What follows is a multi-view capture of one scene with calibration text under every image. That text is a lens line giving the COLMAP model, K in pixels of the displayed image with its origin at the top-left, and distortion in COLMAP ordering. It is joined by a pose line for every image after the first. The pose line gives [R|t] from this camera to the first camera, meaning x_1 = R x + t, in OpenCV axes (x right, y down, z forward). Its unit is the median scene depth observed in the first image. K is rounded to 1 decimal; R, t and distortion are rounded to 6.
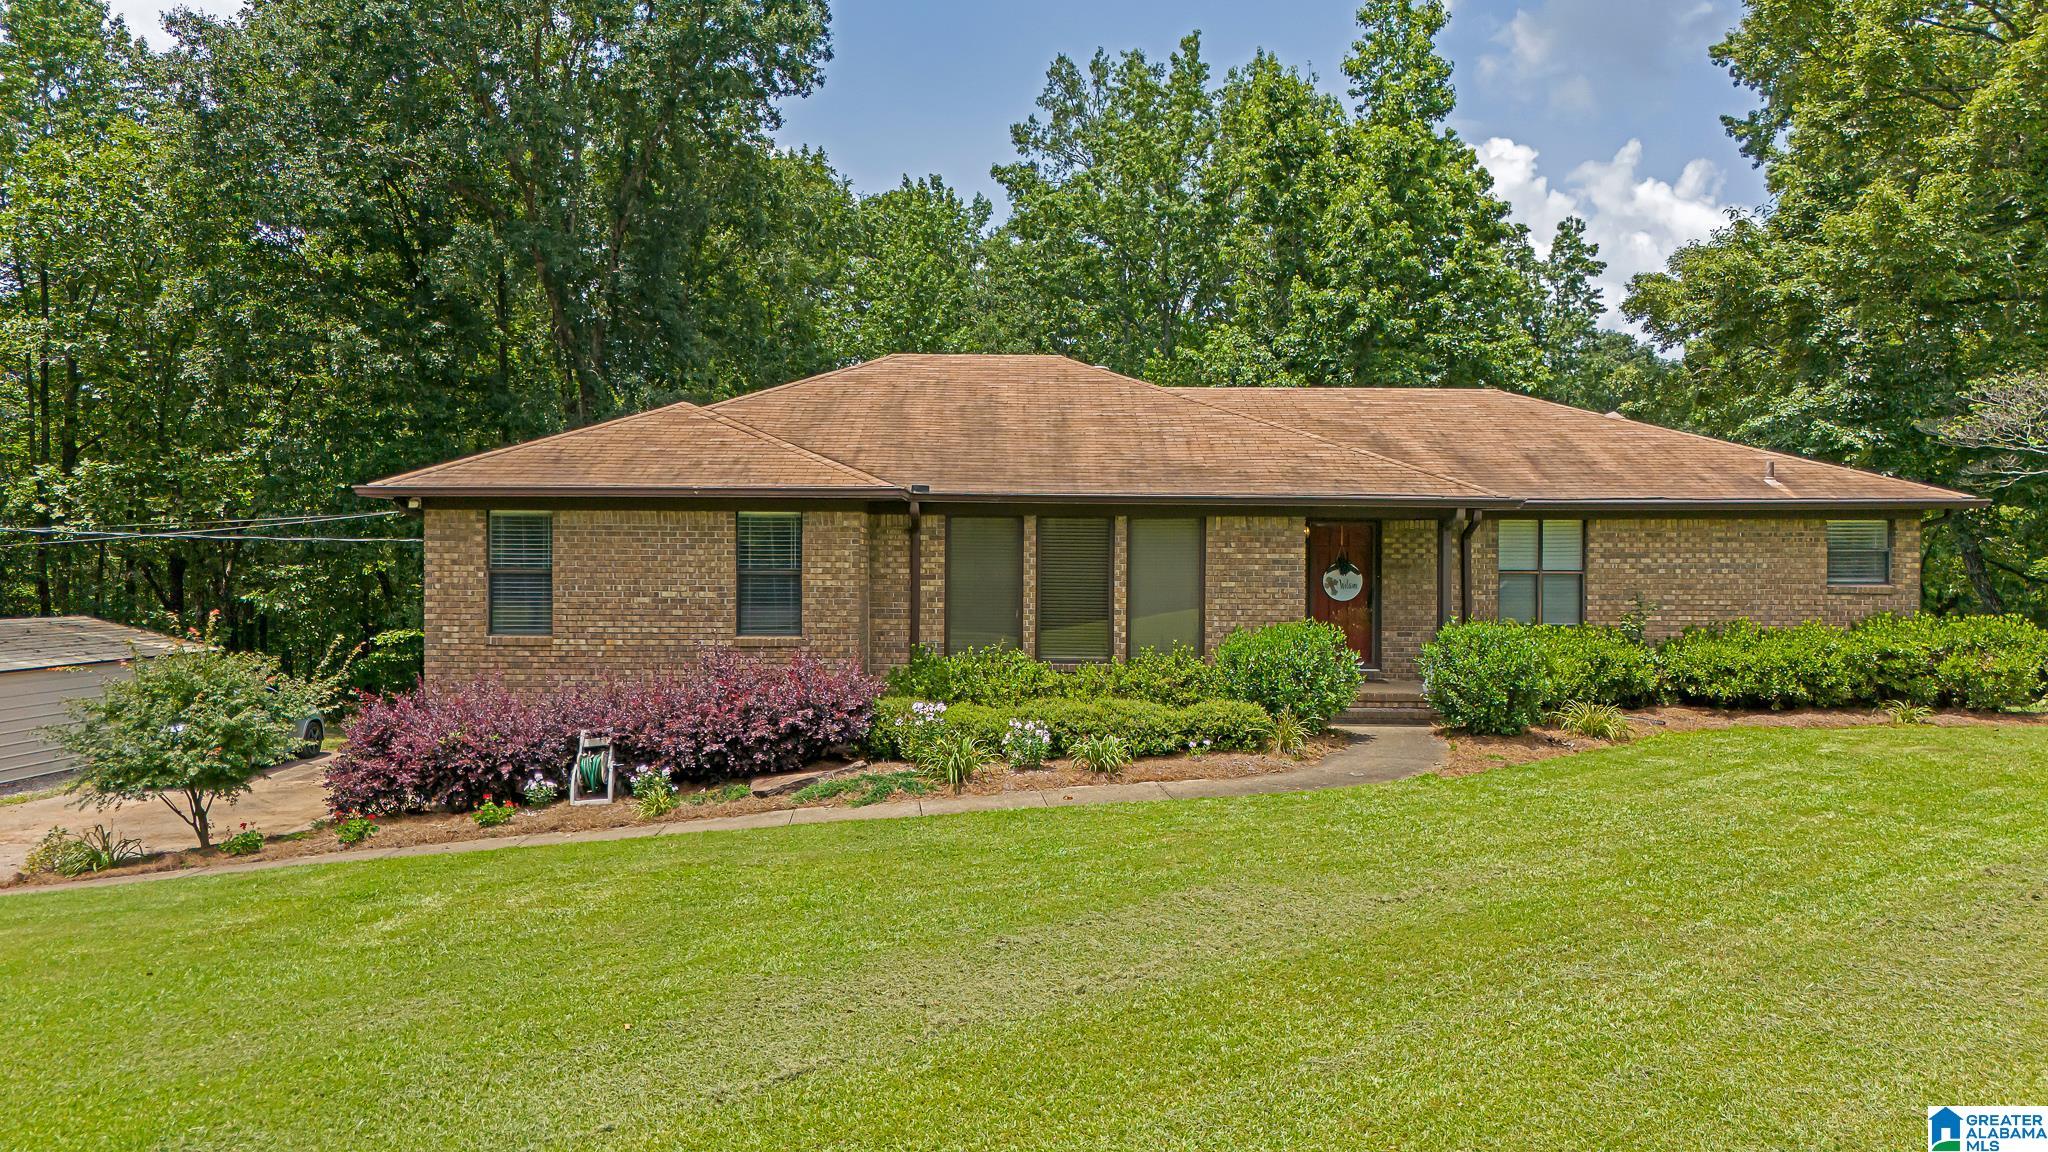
lens RADIAL K [[1502.6, 0, 1015.7], [0, 1502.6, 564.8], [0, 0, 1]] dist [0.059959, -0.035113]
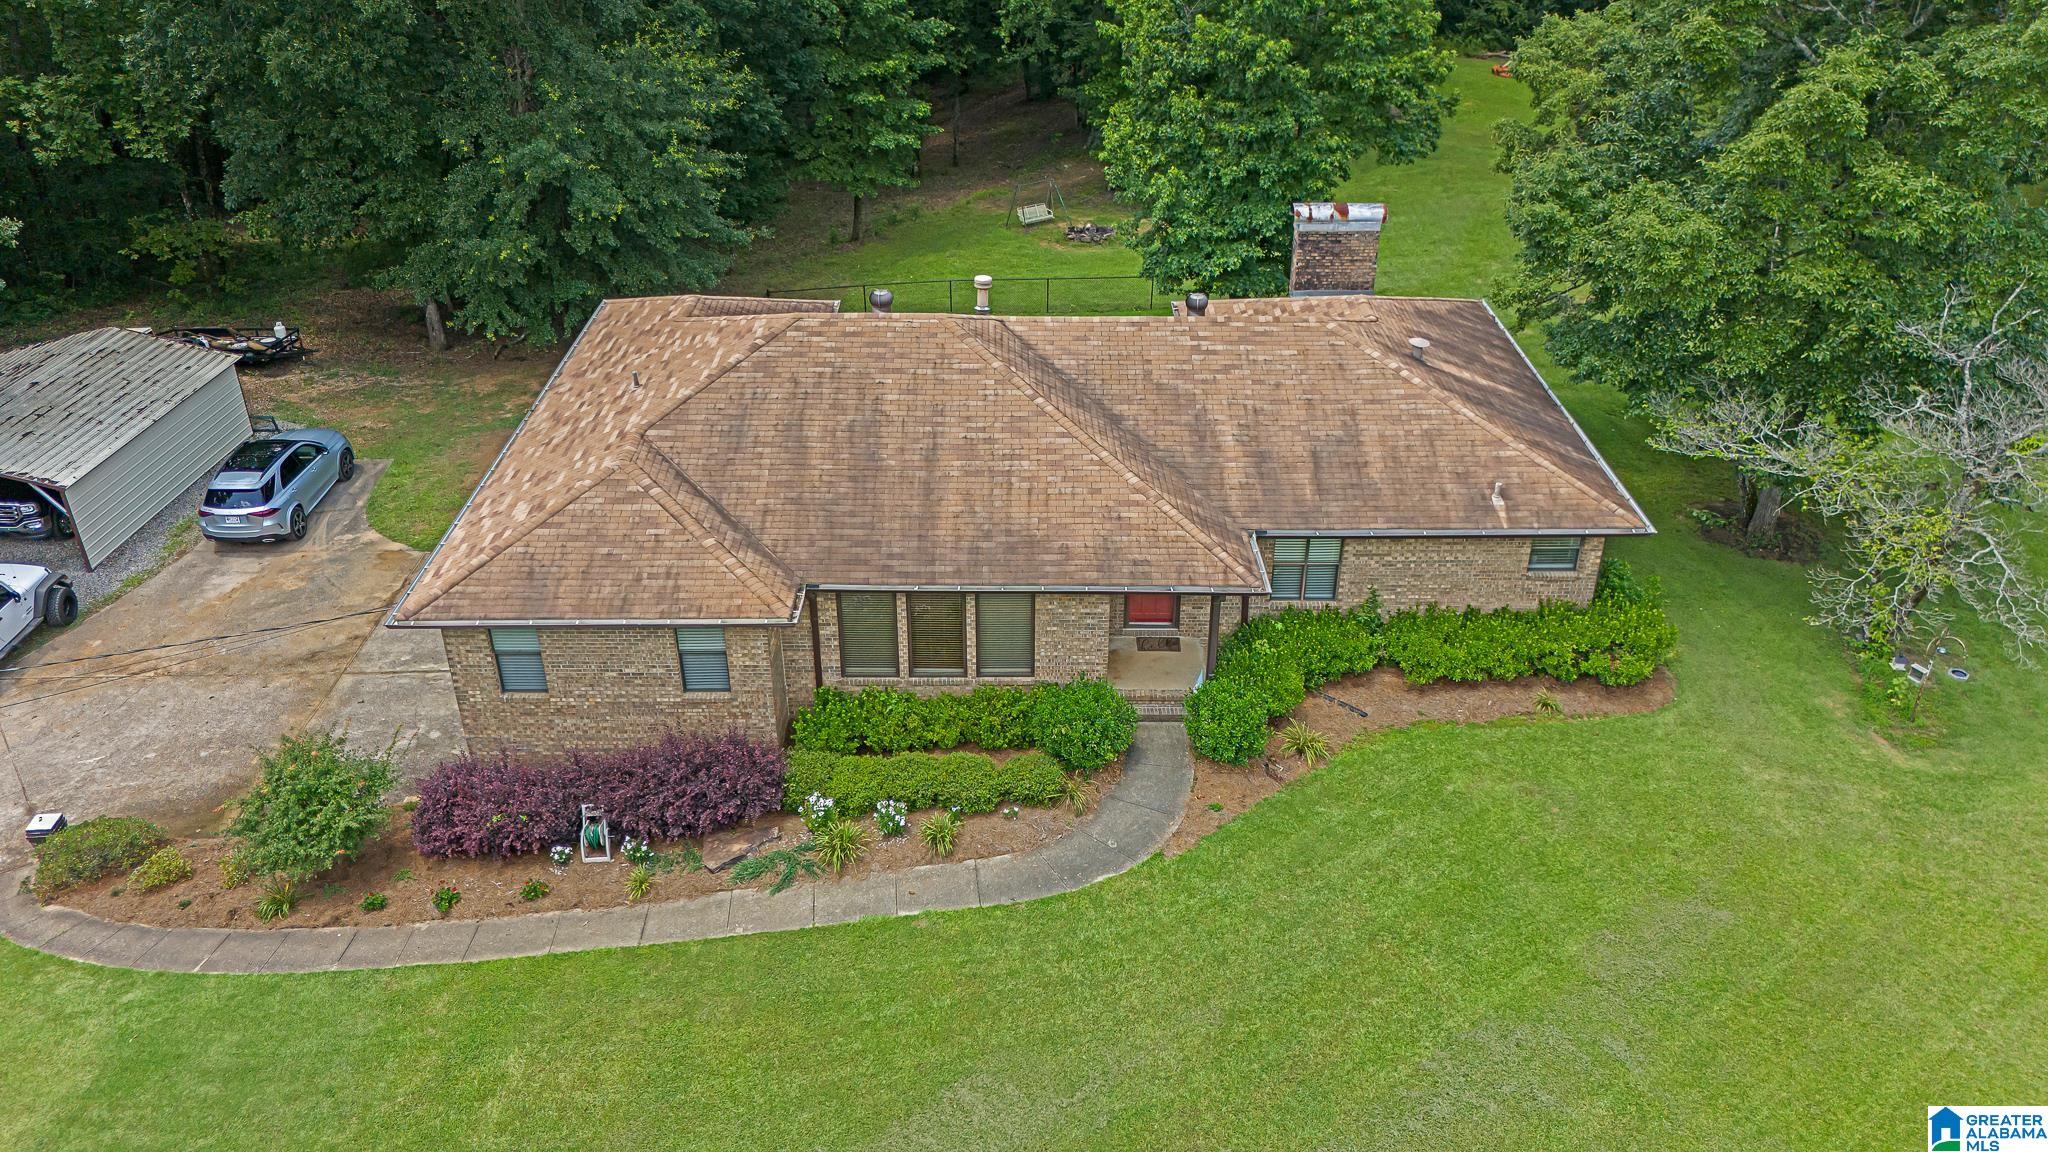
lens RADIAL K [[1502.6, 0, 1000.2], [0, 1502.6, 538.0], [0, 0, 1]] dist [0.059959, -0.035113]
pose [[0.999955, -0.005115, -0.007996, 0.104190], [0.008292, 0.880652, 0.473692, -0.666638], [0.004619, -0.473737, 0.880654, -0.124864]]
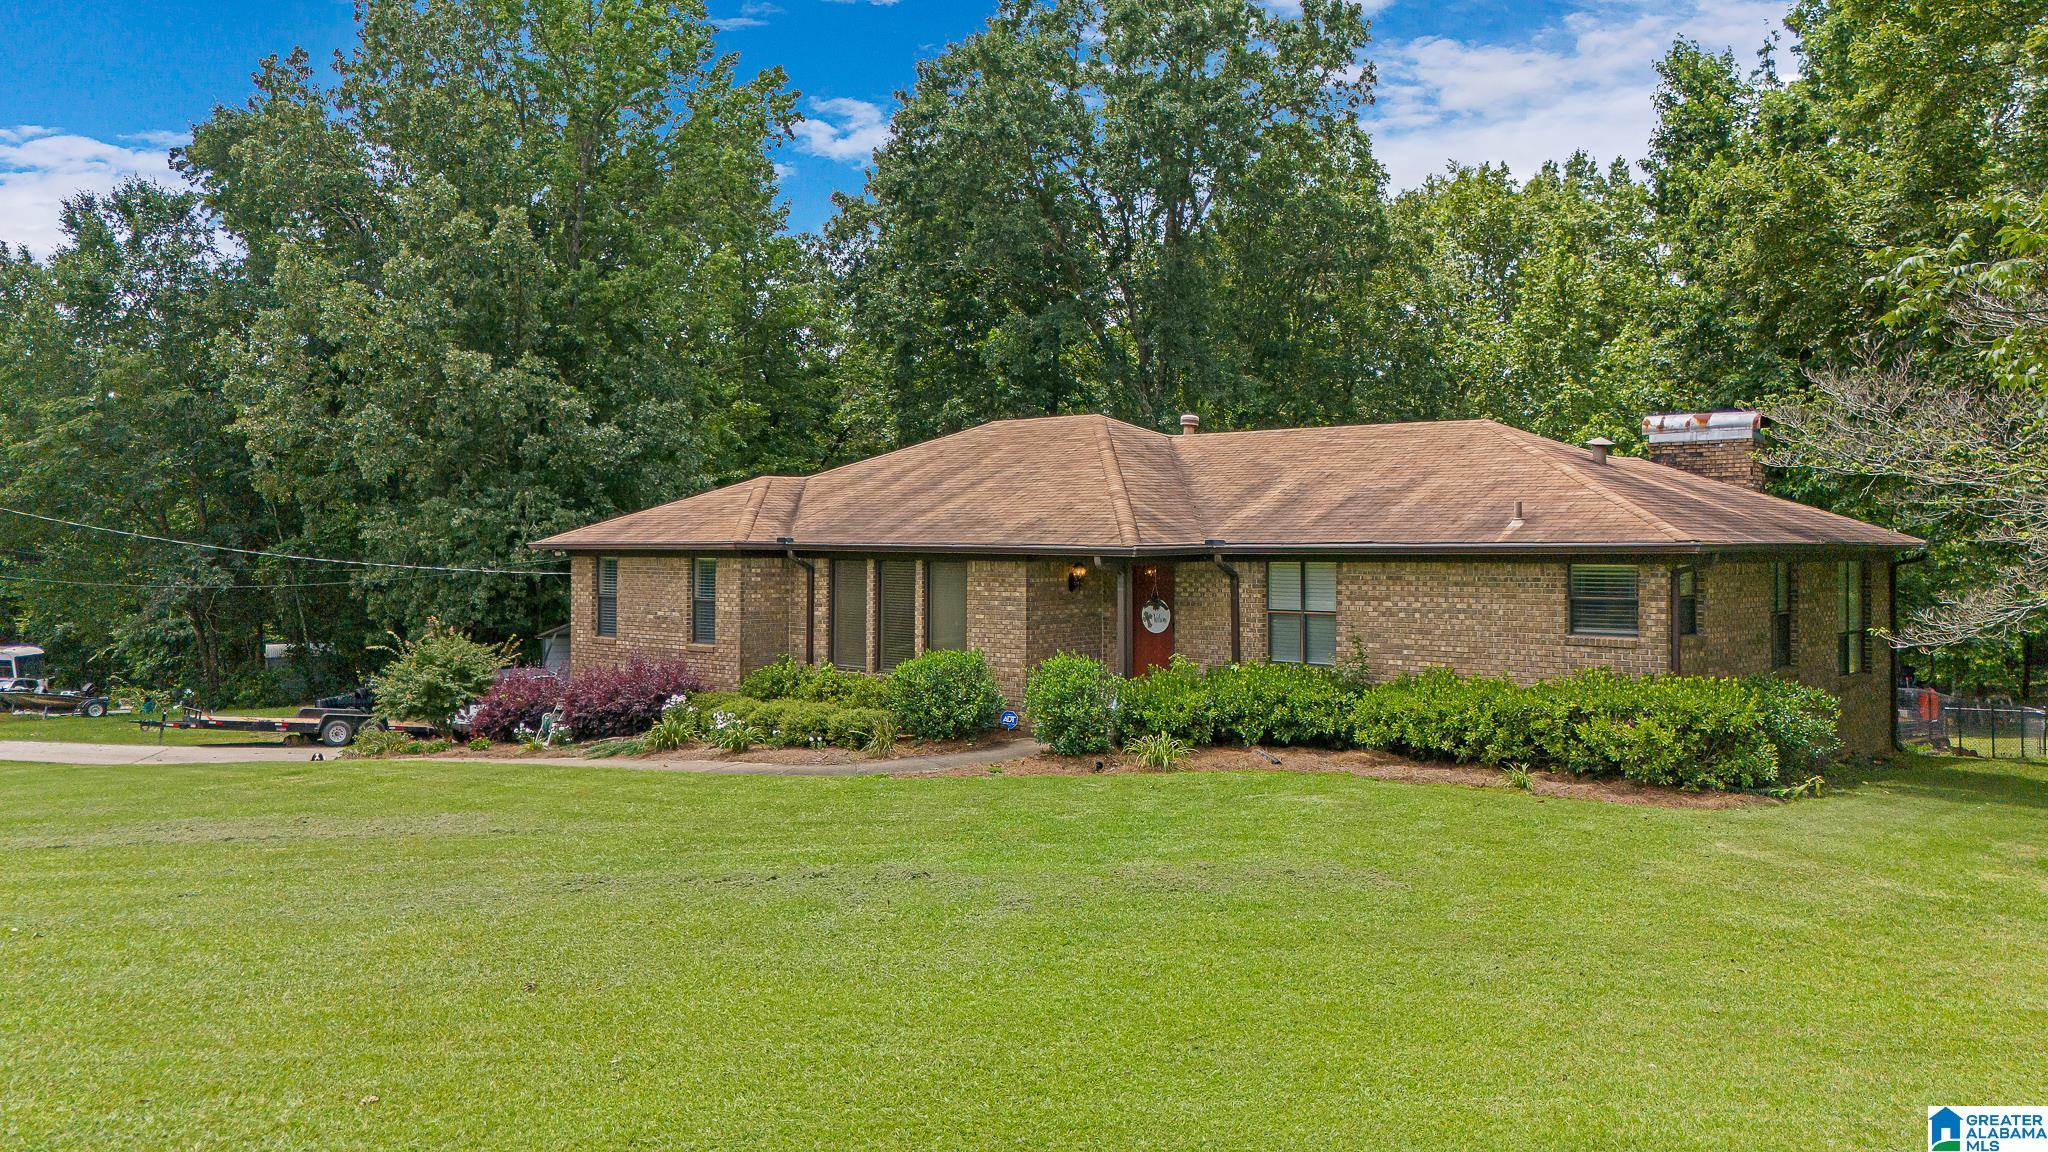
lens RADIAL K [[1502.6, 0, 1045.5], [0, 1502.6, 531.5], [0, 0, 1]] dist [0.059959, -0.035113]
pose [[0.755602, -0.008068, -0.654982, 0.956551], [-0.003349, 0.999863, -0.016181, -0.035846], [0.655023, 0.014420, 0.755471, 0.108103]]
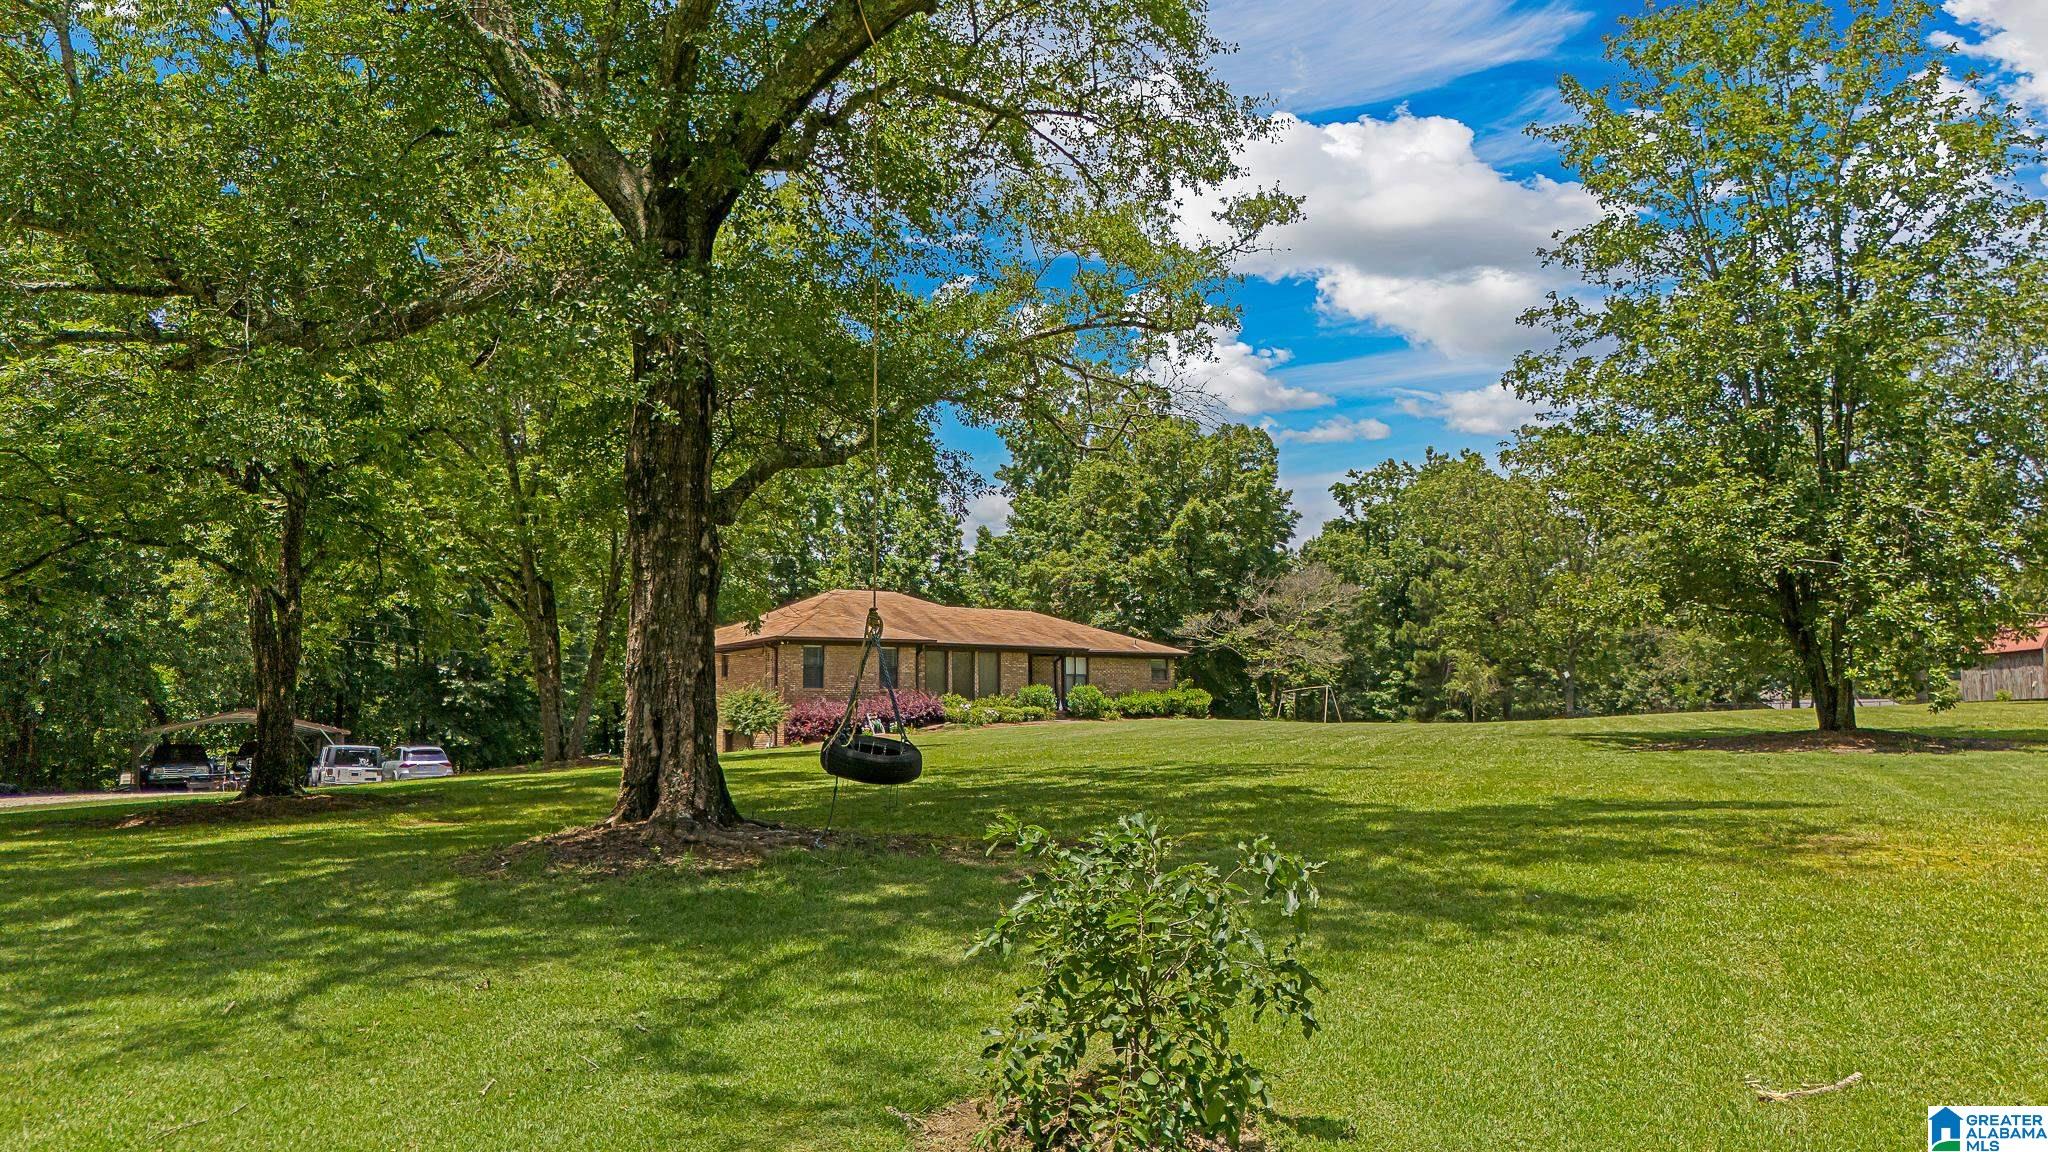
lens RADIAL K [[1502.6, 0, 1010.9], [0, 1502.6, 557.8], [0, 0, 1]] dist [0.059959, -0.035113]
pose [[0.841929, 0.052865, 0.536992, -1.455008], [0.018990, 0.991669, -0.127401, 0.161206], [-0.539254, 0.117460, 0.833911, -1.521612]]
